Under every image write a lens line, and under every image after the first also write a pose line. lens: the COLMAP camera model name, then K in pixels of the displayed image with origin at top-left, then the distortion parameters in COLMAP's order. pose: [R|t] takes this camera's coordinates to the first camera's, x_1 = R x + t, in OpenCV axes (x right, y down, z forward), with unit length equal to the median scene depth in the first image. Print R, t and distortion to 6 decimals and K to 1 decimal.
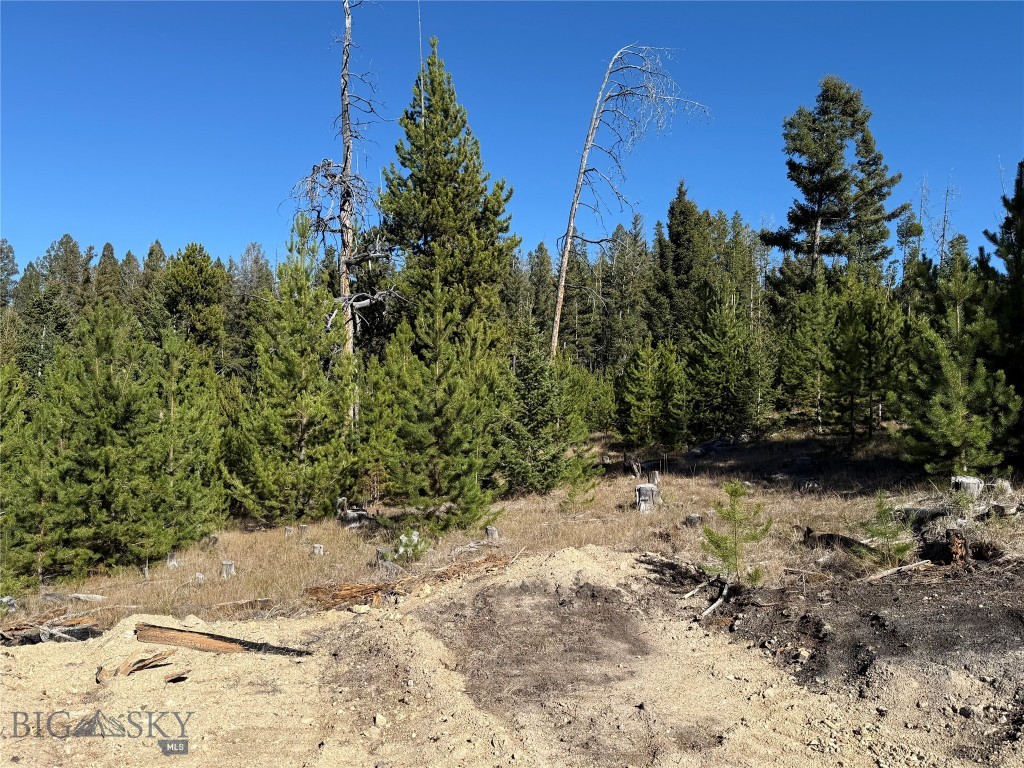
lens RADIAL K [[839.3, 0, 513.3], [0, 839.3, 390.0], [0, 0, 1]] dist [0.008861, 0.000795]
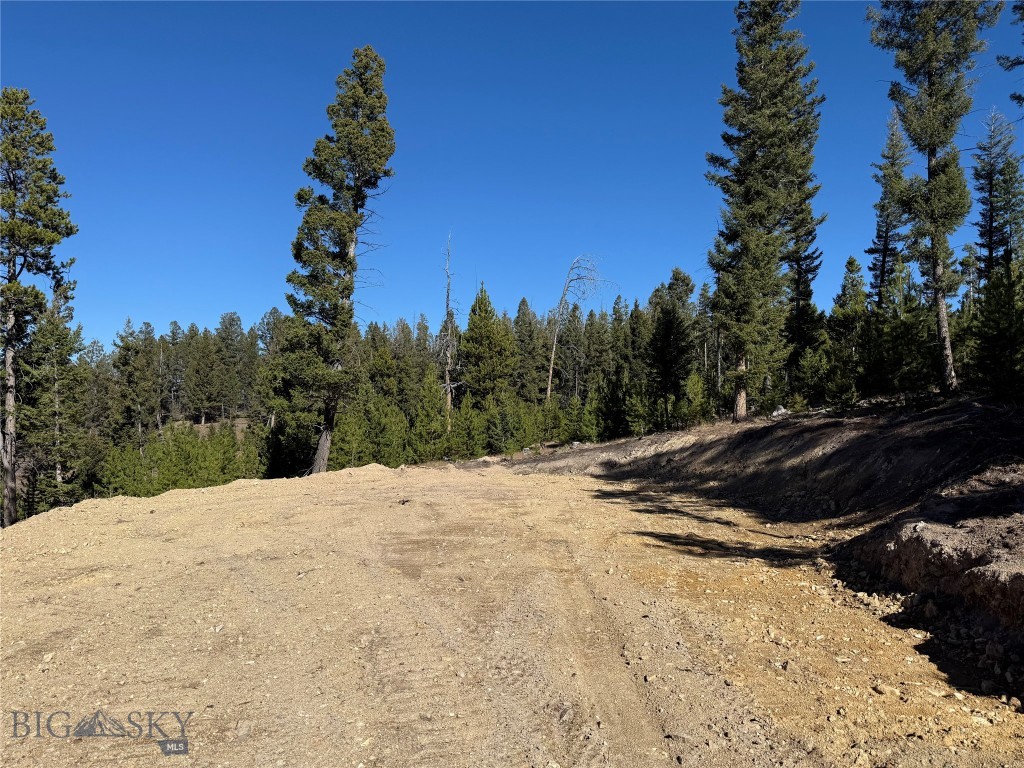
lens RADIAL K [[710.2, 0, 513.8], [0, 710.2, 385.1], [0, 0, 1]] dist [0.007371, -0.019120]
pose [[0.991451, -0.010017, -0.130096, 0.287941], [0.005909, 0.999473, -0.031928, -0.034237], [0.130347, 0.030886, 0.990987, -1.149590]]
